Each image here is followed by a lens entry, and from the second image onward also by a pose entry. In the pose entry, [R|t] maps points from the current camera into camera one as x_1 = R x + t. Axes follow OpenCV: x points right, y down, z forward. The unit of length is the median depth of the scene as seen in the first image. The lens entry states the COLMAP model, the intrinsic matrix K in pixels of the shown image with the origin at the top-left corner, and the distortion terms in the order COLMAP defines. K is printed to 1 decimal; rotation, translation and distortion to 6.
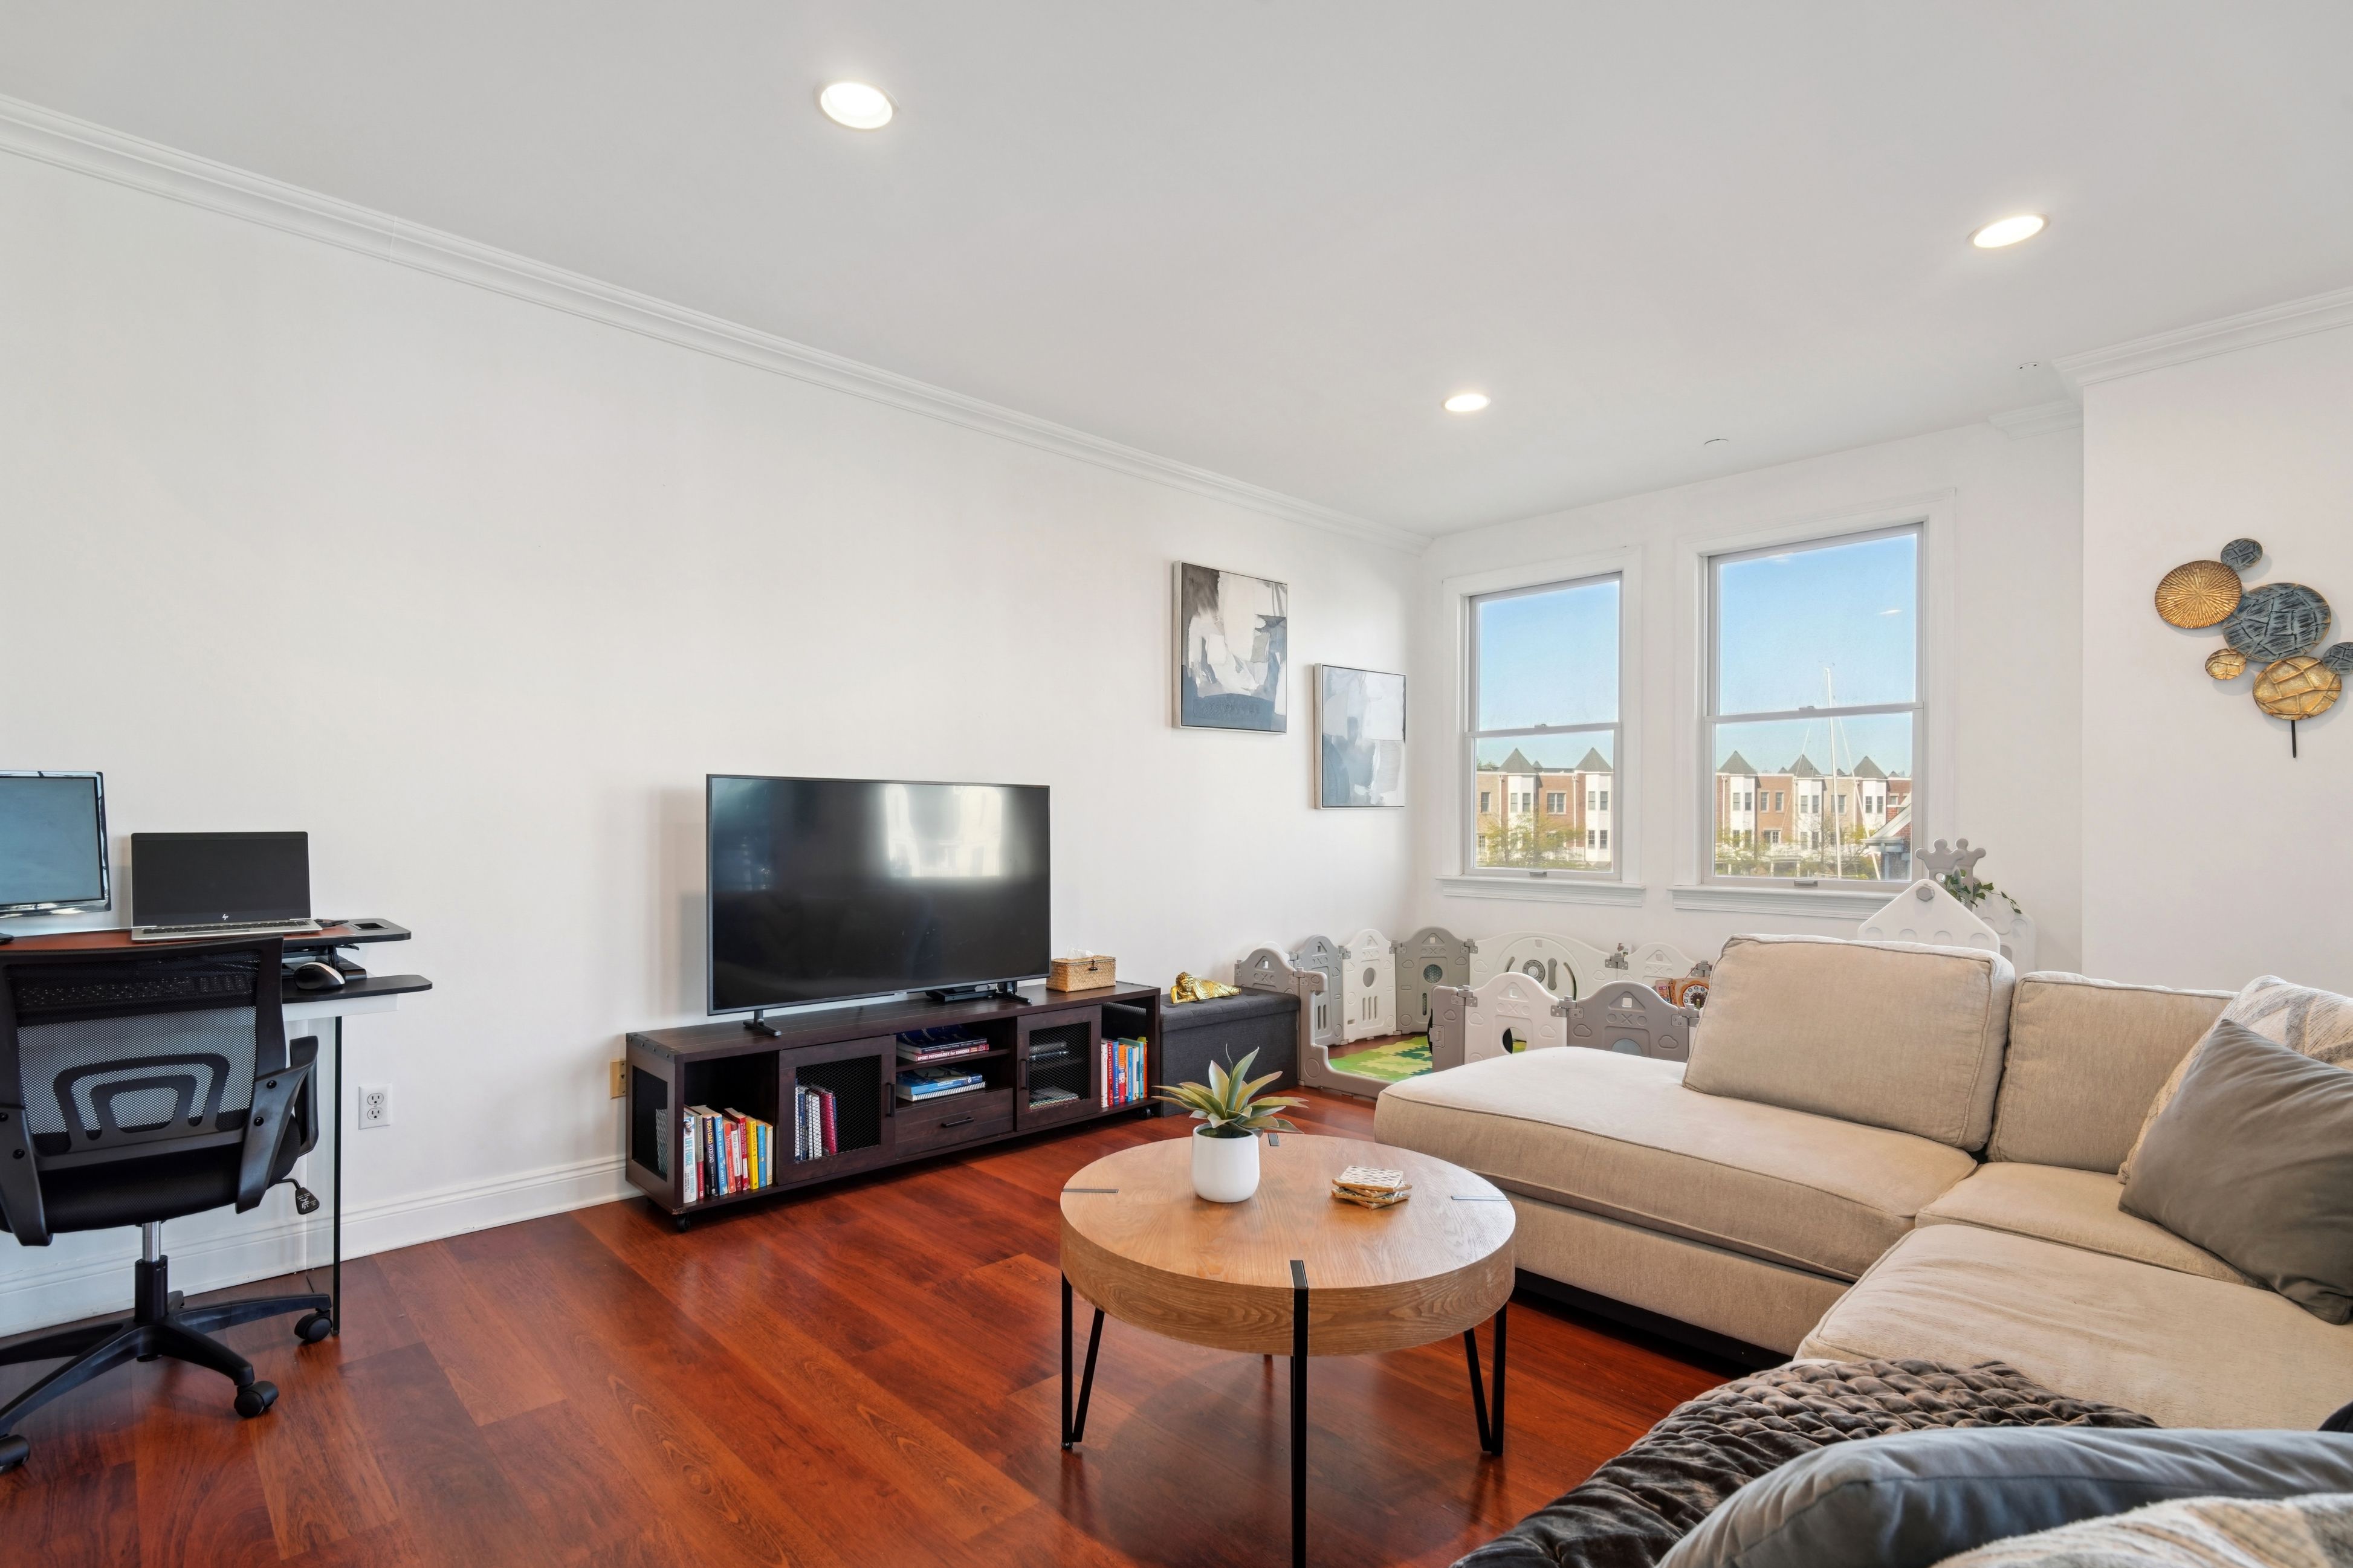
lens RADIAL K [[1112.8, 0, 1182.4], [0, 1112.8, 840.7], [0, 0, 1]] dist [-0.001572, -0.001344]
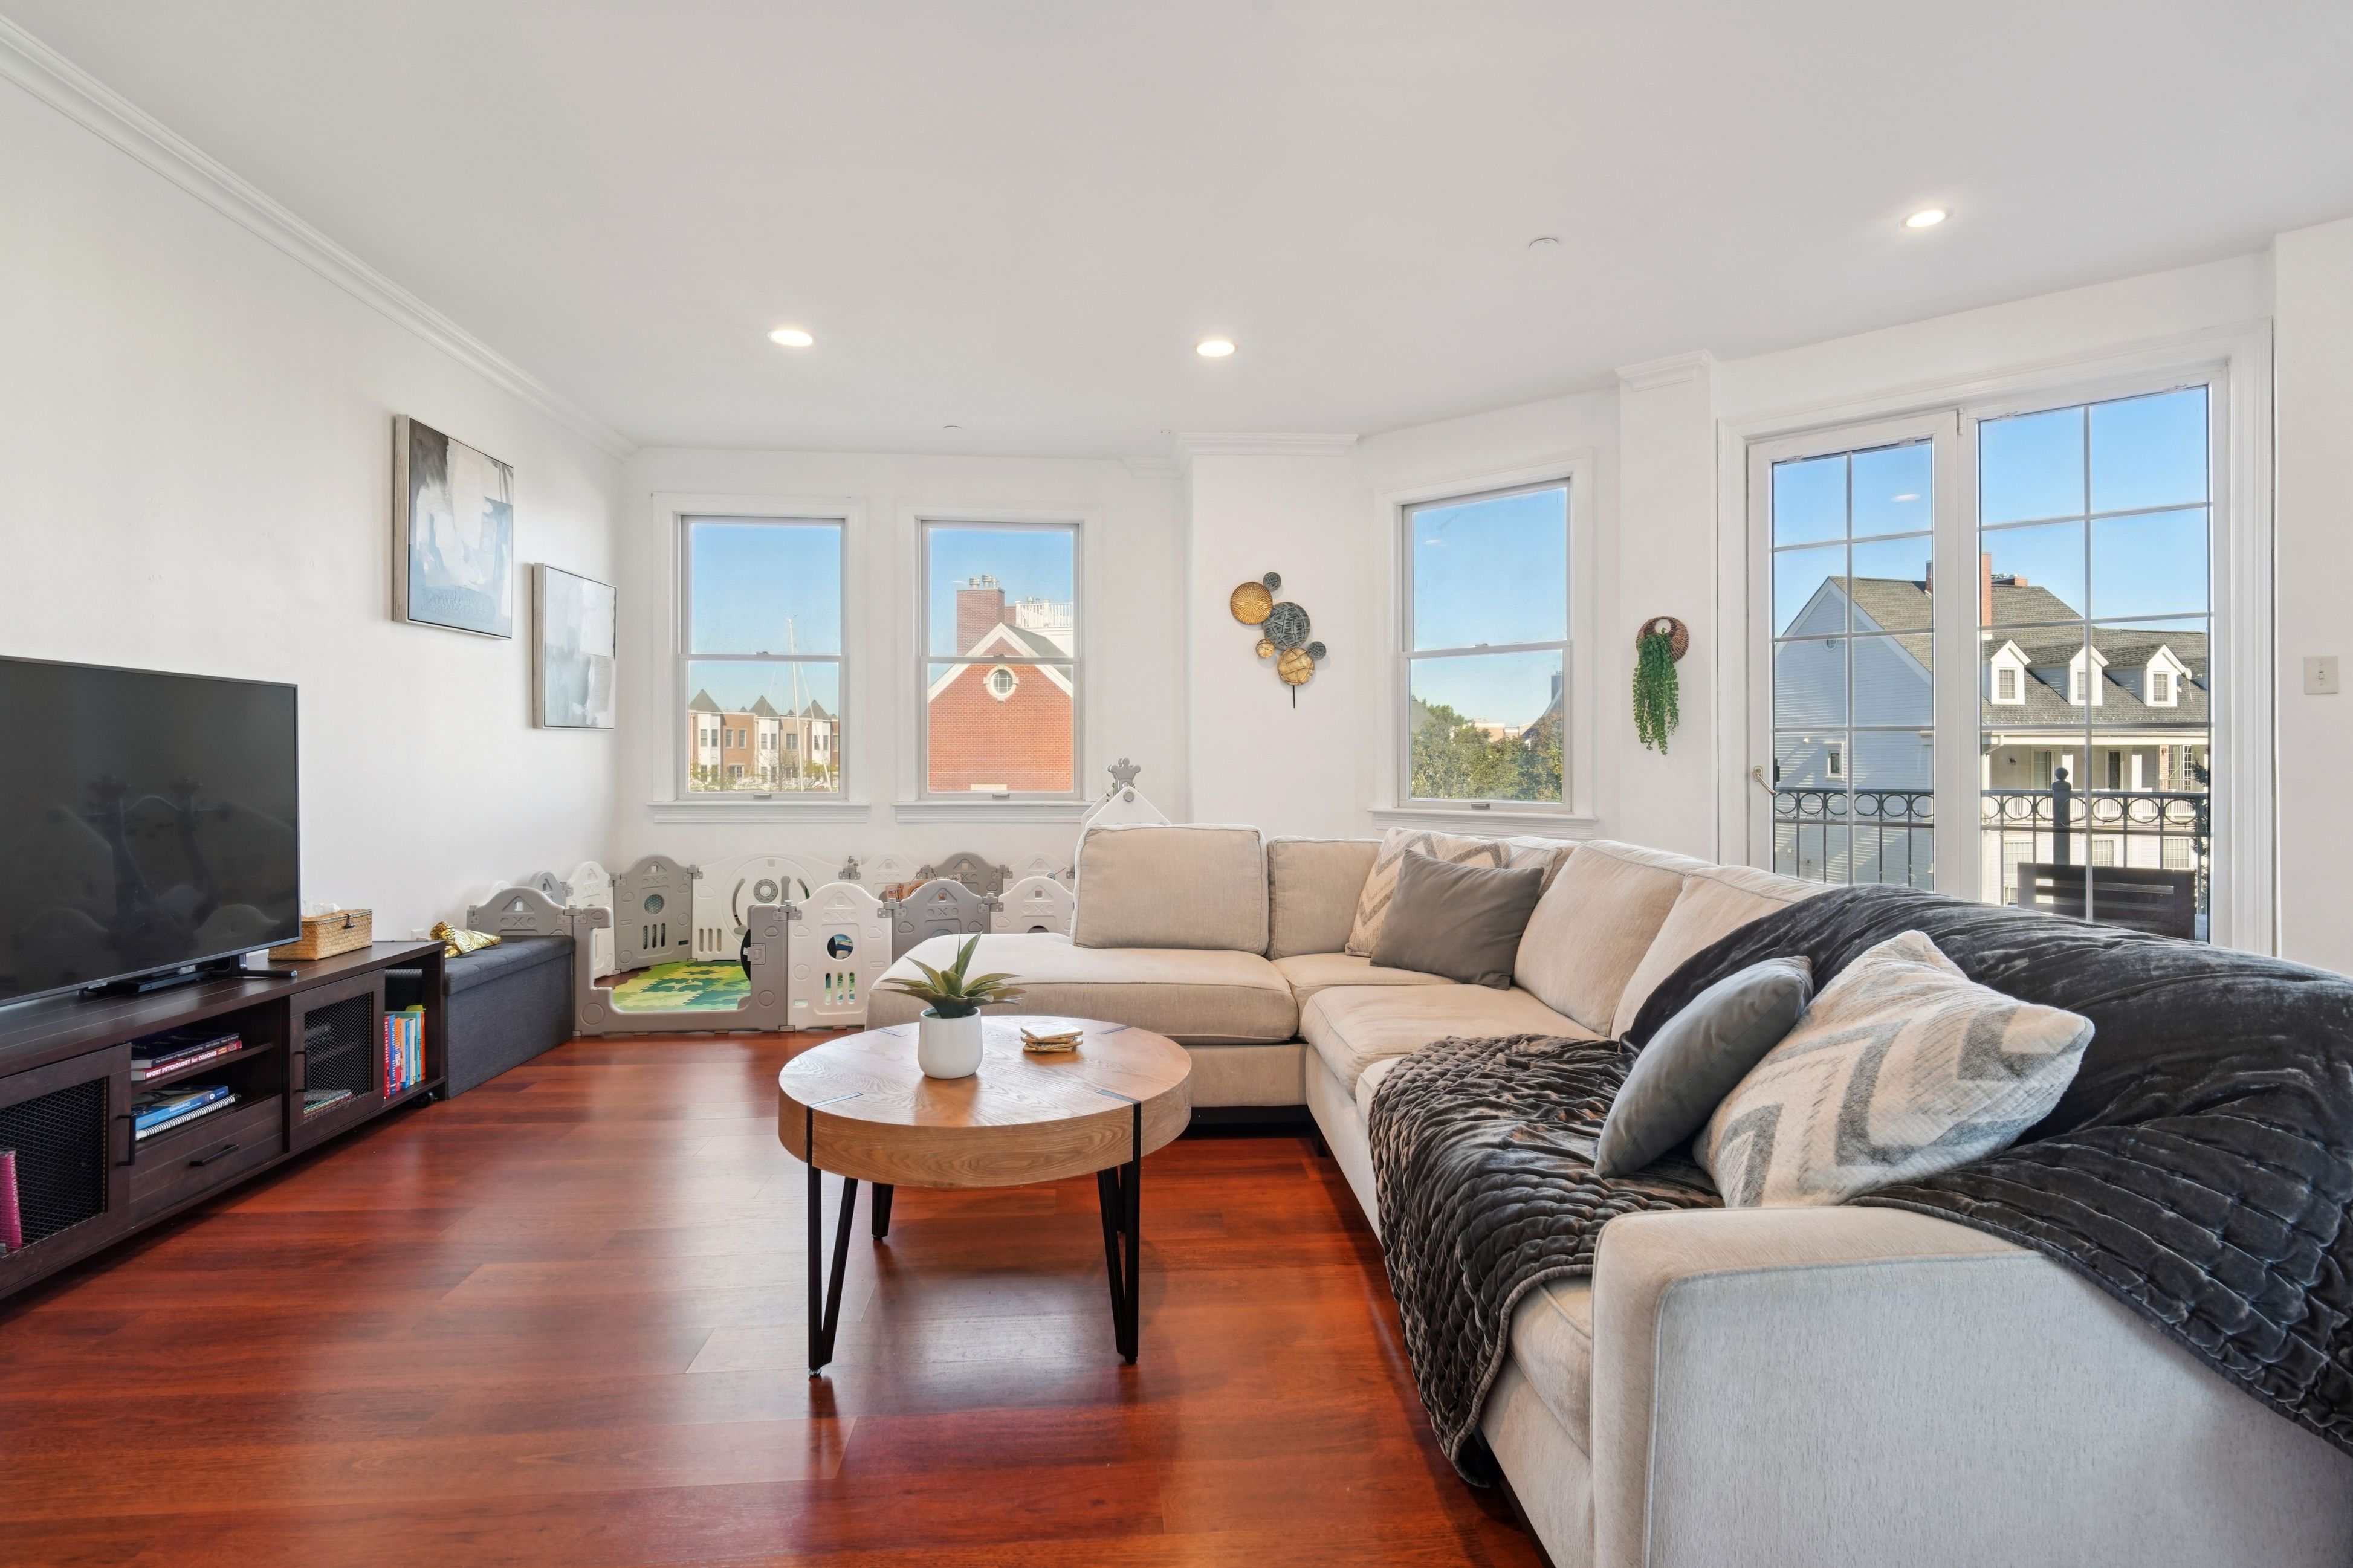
lens RADIAL K [[1098.4, 0, 1184.6], [0, 1098.4, 764.1], [0, 0, 1]] dist [-0.001425, -0.001719]
pose [[0.631885, -0.001727, 0.775060, -0.292489], [0.010599, 0.999923, -0.006413, 0.013917], [-0.774990, 0.012267, 0.631855, 0.070245]]
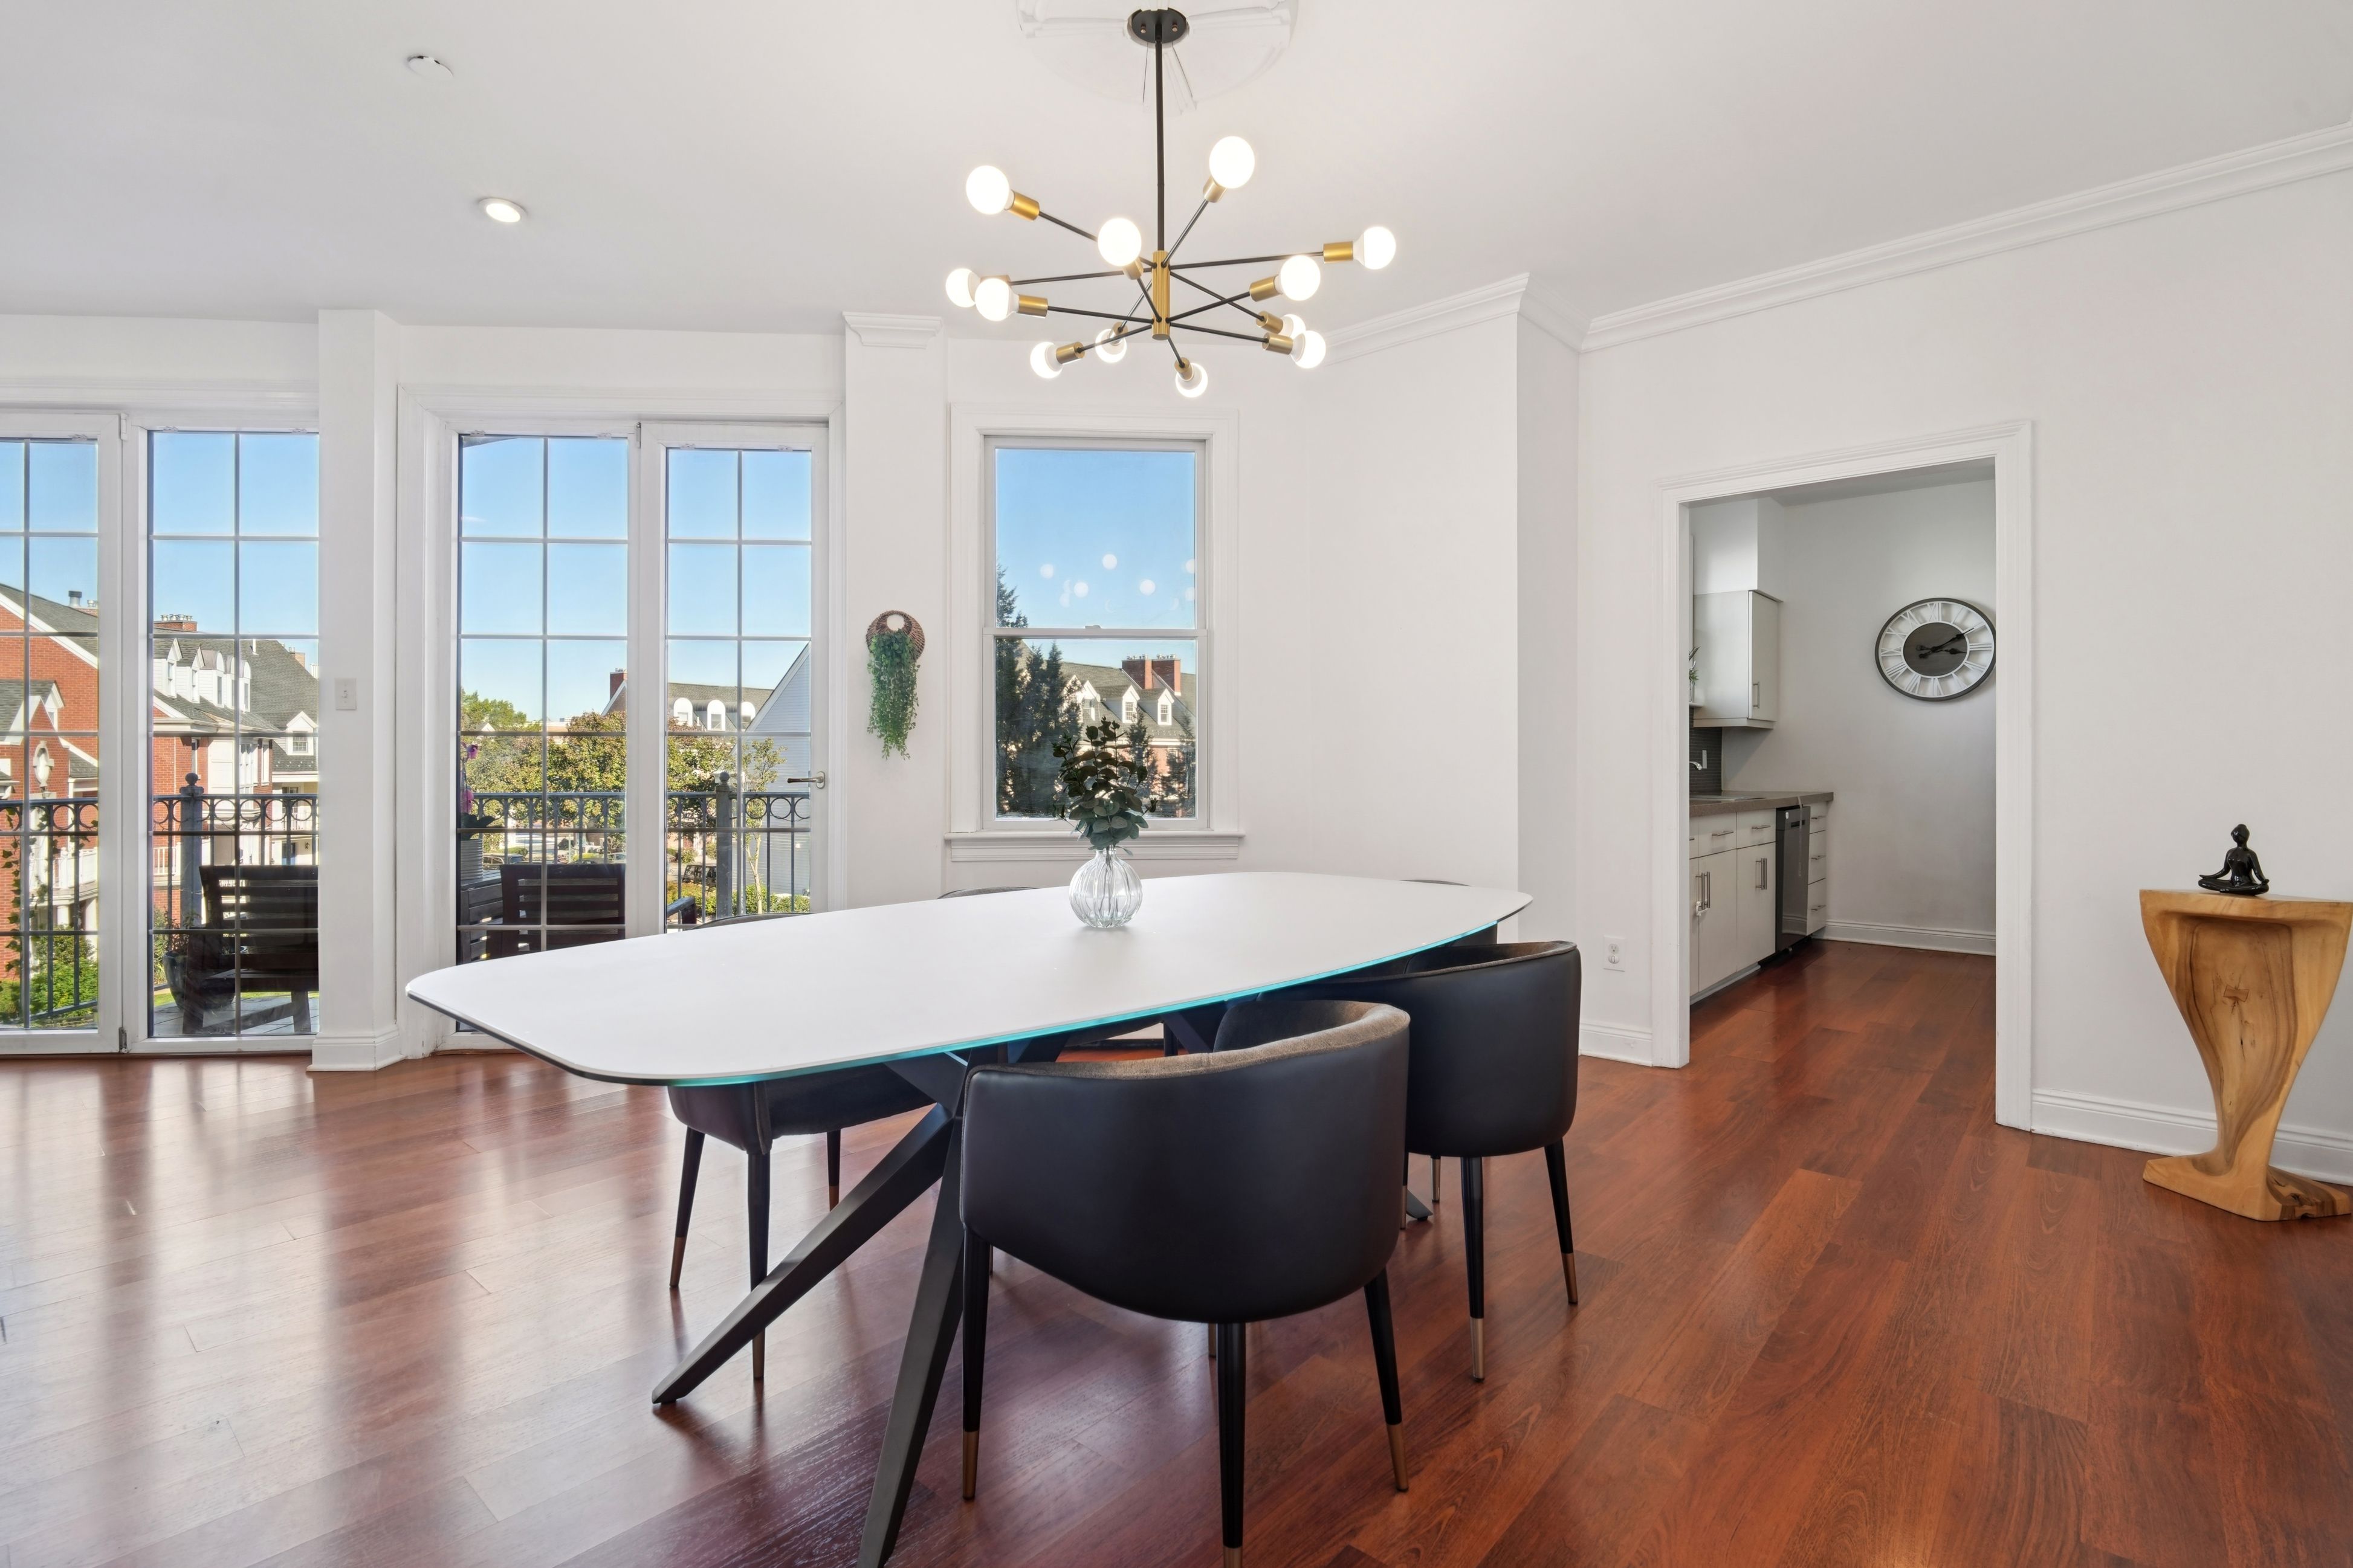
lens RADIAL K [[1098.4, 0, 1184.6], [0, 1098.4, 764.1], [0, 0, 1]] dist [-0.001425, -0.001719]
pose [[-0.085370, -0.000827, 0.996349, -0.156716], [0.015763, 0.999873, 0.002181, 0.021515], [-0.996225, 0.015892, -0.085347, -0.662602]]
